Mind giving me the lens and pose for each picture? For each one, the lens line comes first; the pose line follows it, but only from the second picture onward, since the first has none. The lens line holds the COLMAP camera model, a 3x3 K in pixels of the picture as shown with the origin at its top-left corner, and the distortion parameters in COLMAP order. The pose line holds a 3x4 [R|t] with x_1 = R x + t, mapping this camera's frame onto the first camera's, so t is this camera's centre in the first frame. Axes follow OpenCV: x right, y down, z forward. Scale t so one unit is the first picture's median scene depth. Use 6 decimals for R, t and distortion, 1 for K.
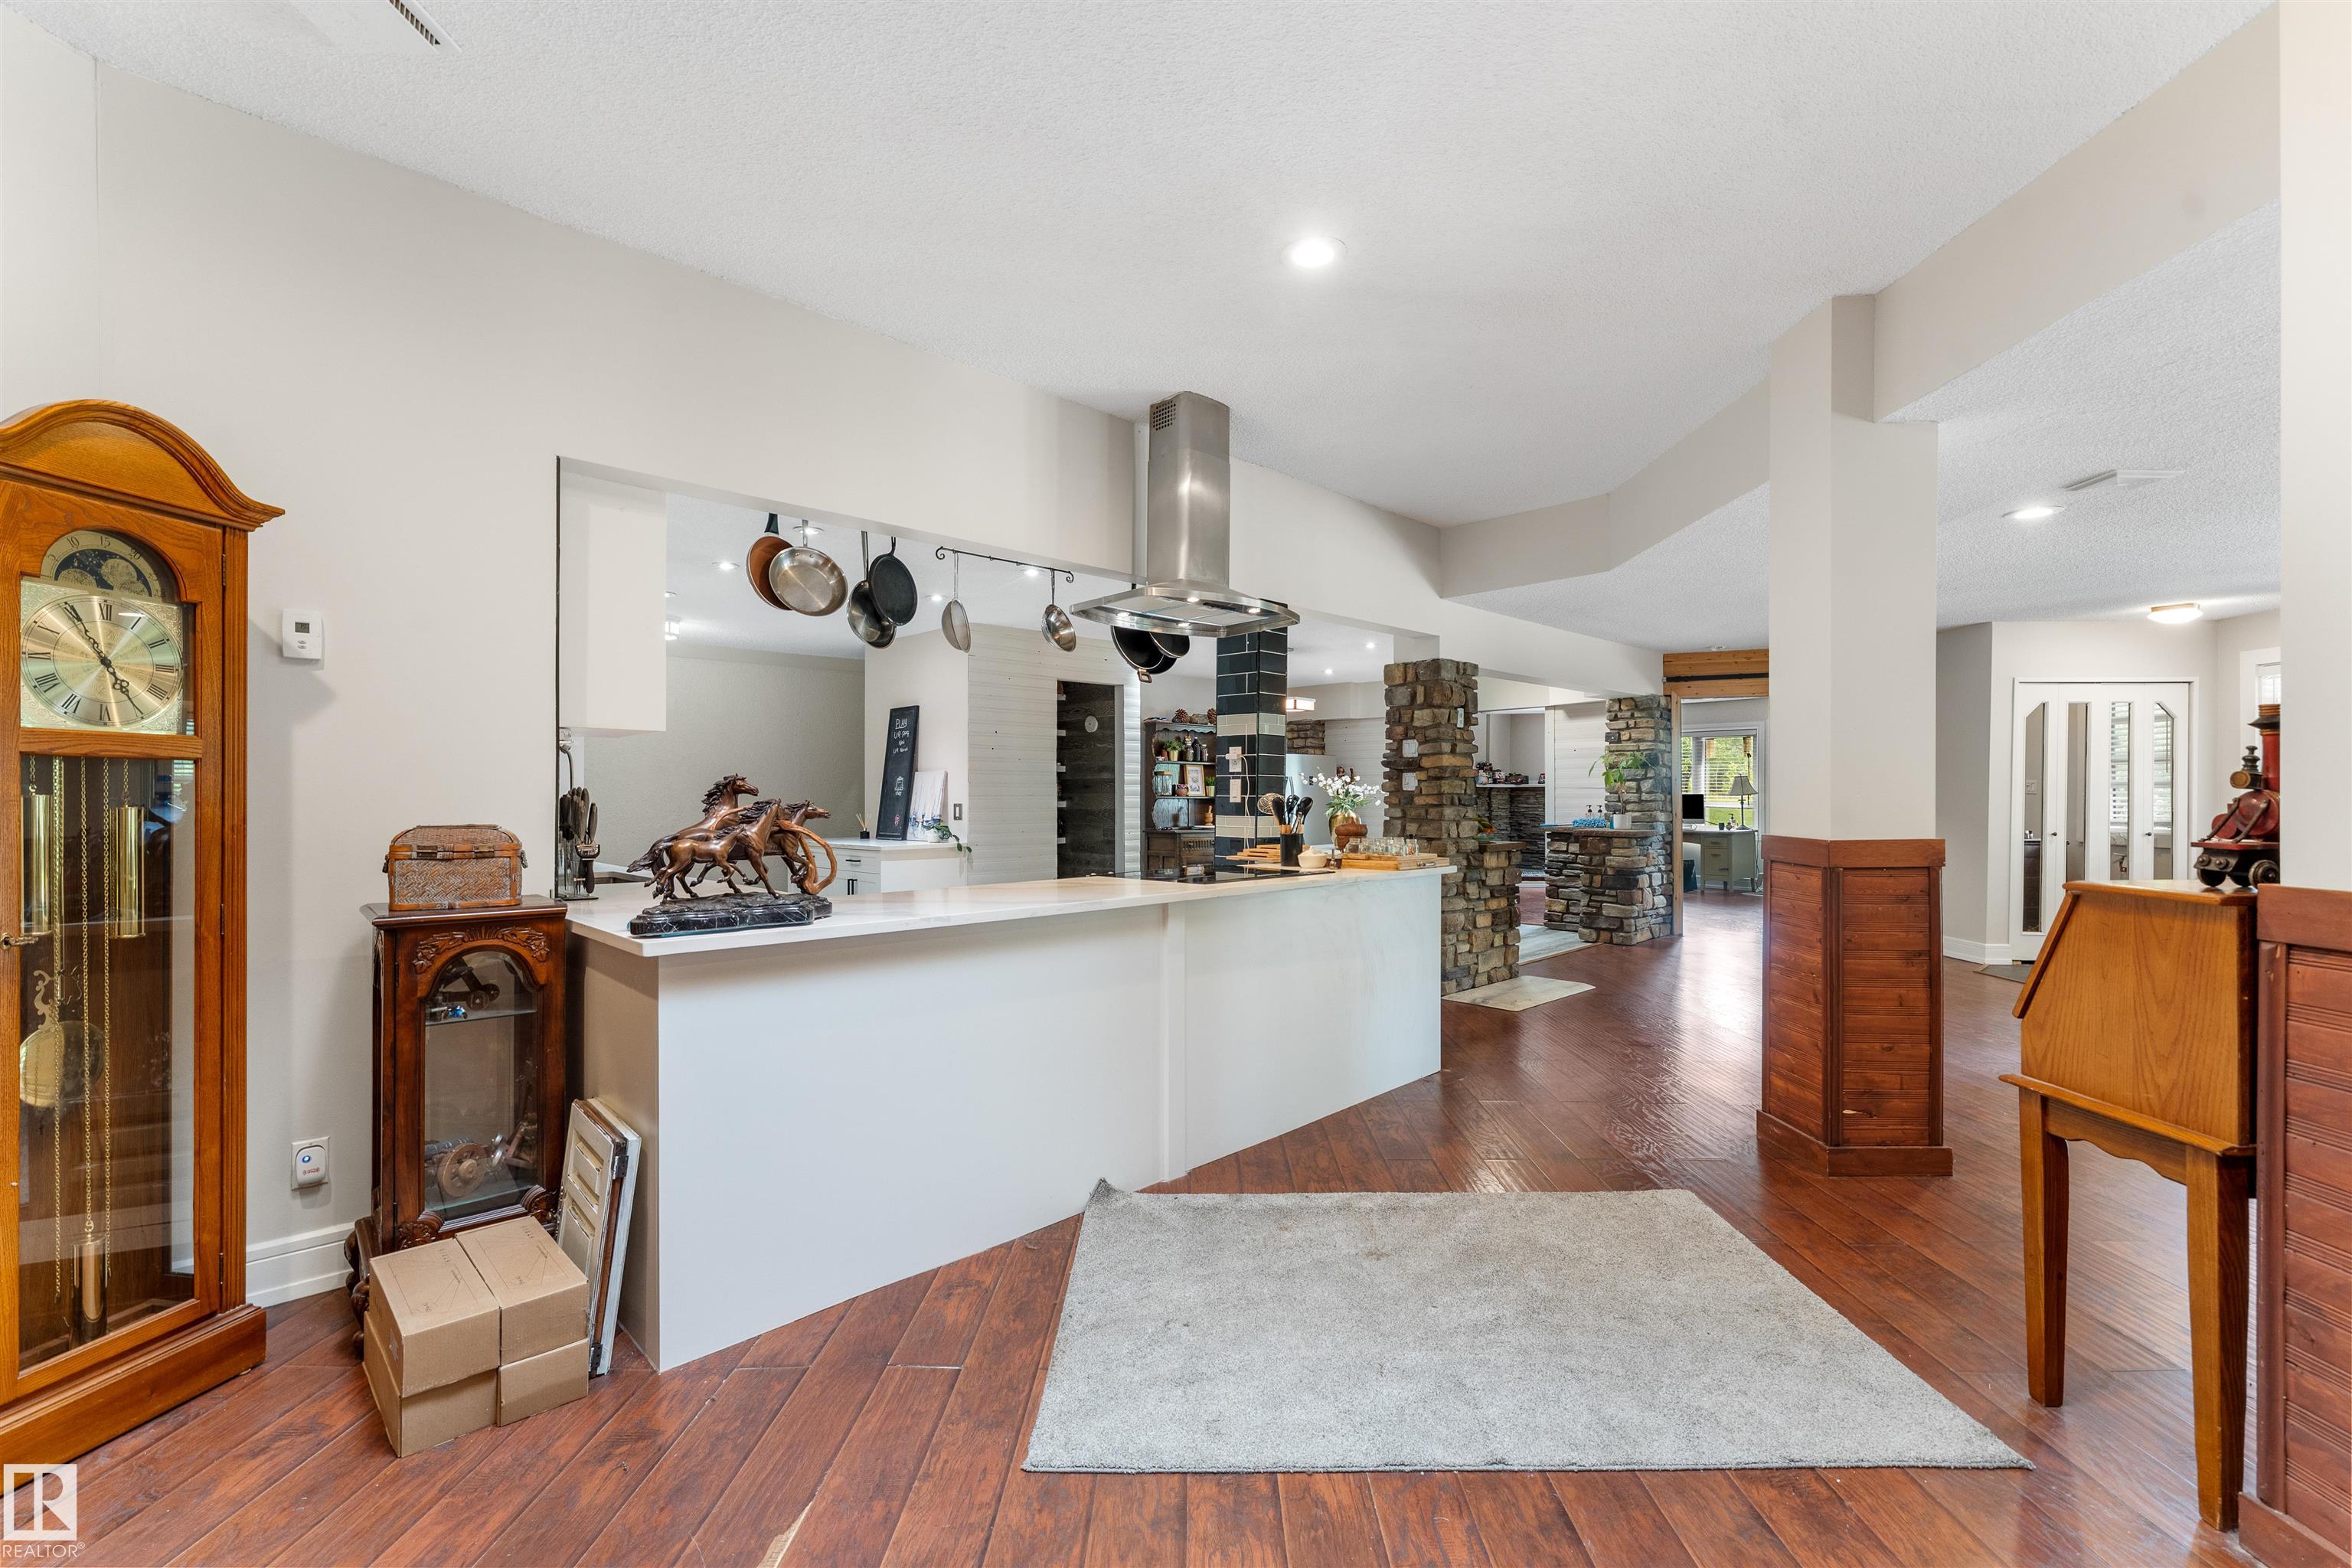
lens RADIAL K [[998.8, 0, 1174.5], [0, 998.8, 794.5], [0, 0, 1]] dist [-0.002162, -0.000547]
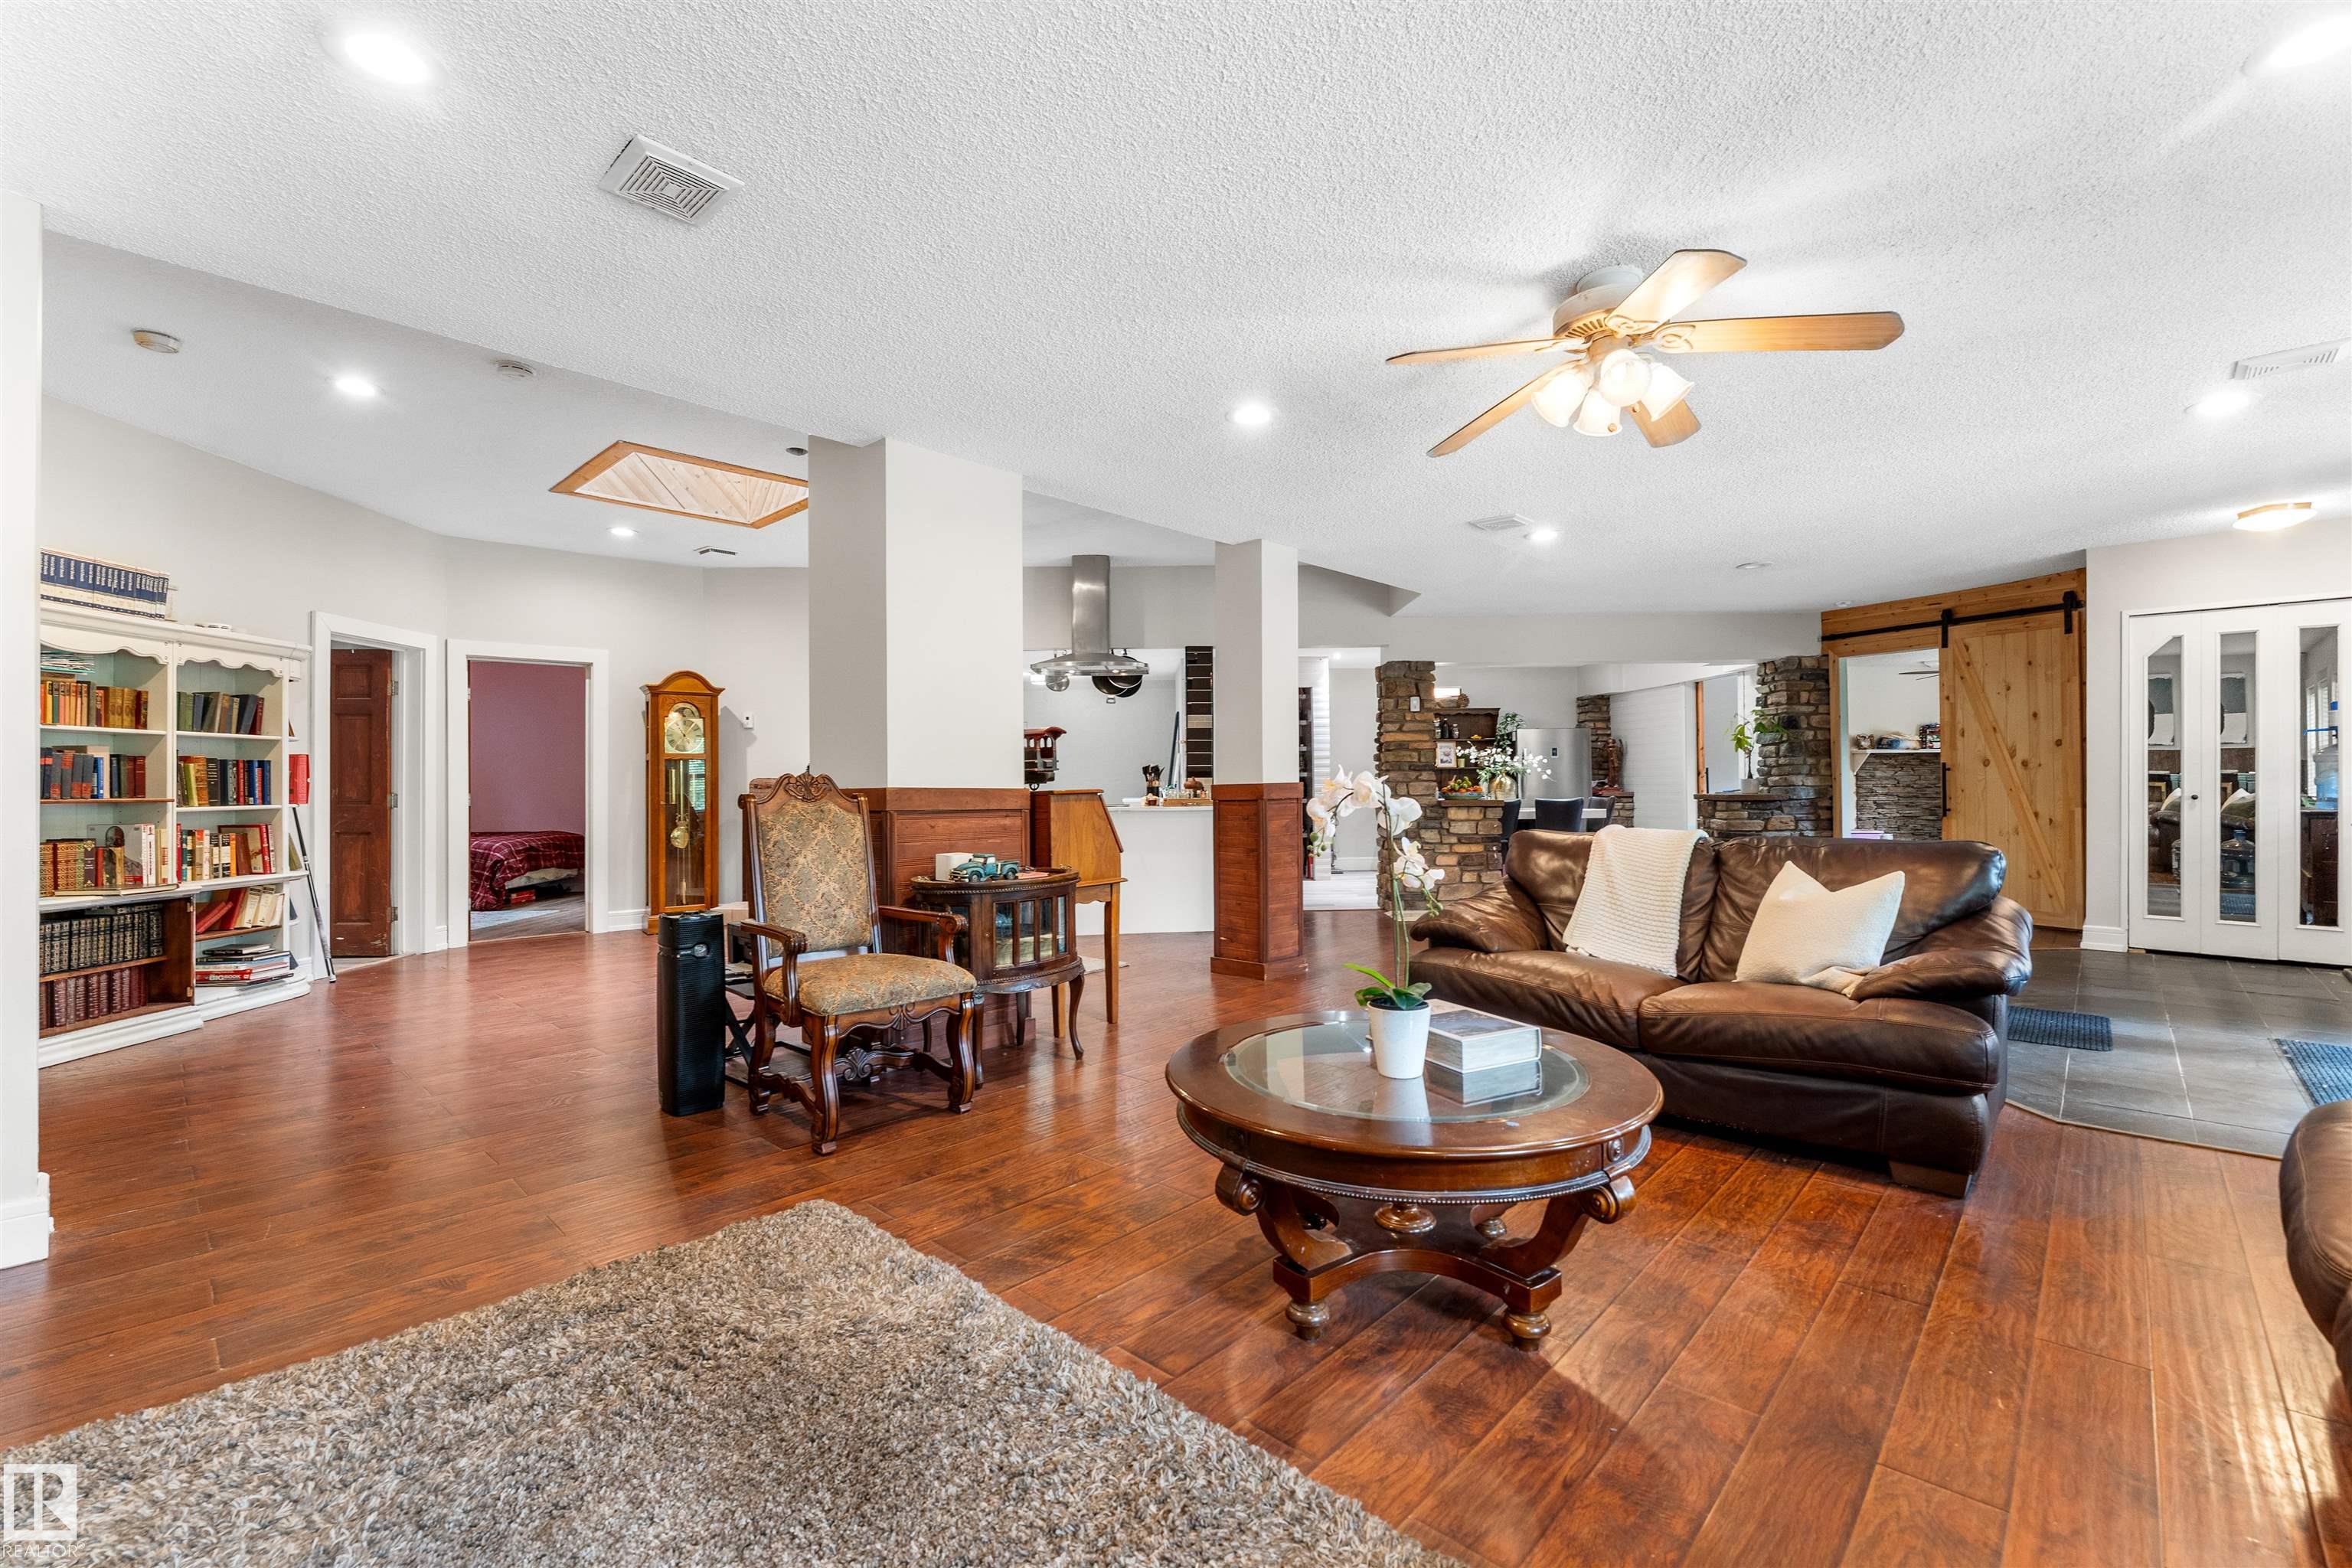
lens RADIAL K [[998.8, 0, 1176.0], [0, 998.8, 784.0], [0, 0, 1]] dist [0.001851, 0.000160]
pose [[0.739354, -0.004679, -0.673300, 0.789482], [0.011857, 0.999911, 0.006071, 0.014200], [0.673212, -0.012472, 0.739344, -0.158419]]
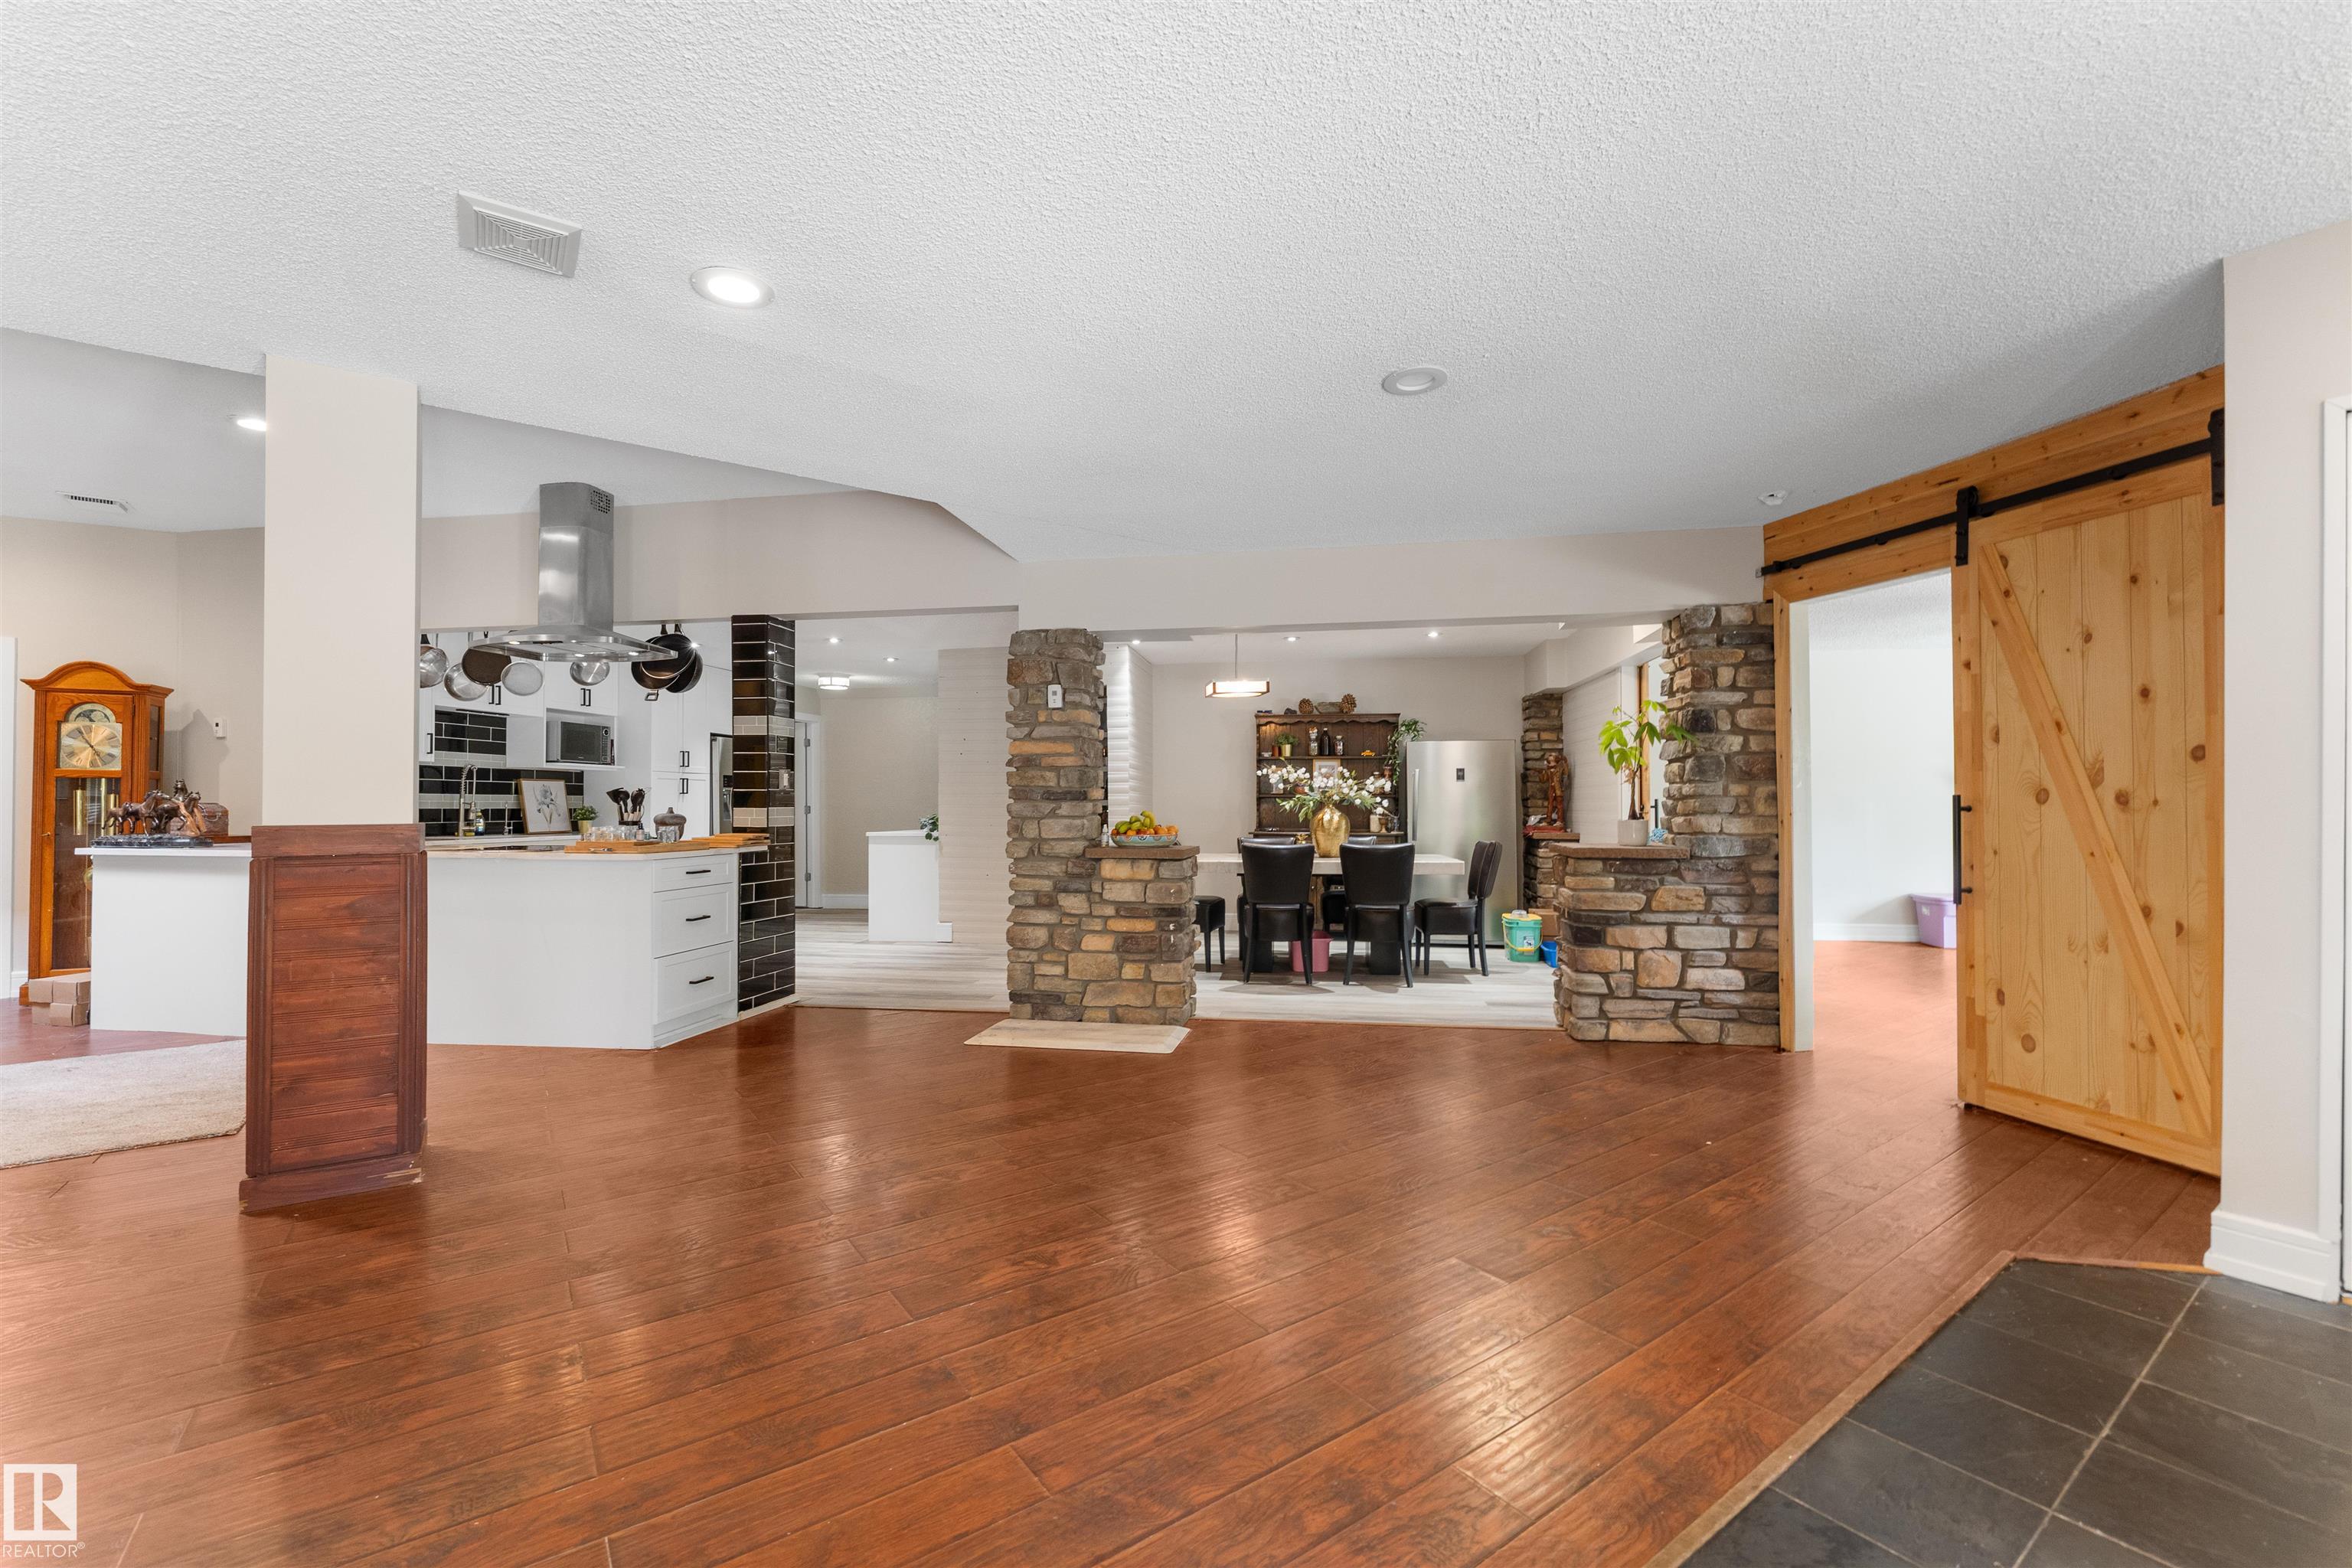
lens RADIAL K [[962.8, 0, 1171.5], [0, 962.8, 796.8], [0, 0, 1]] dist [-0.000425, -0.000185]
pose [[0.591330, -0.005587, -0.806410, 0.839243], [0.002099, 0.999983, -0.005389, 0.010590], [0.806427, 0.001494, 0.591332, 0.501938]]
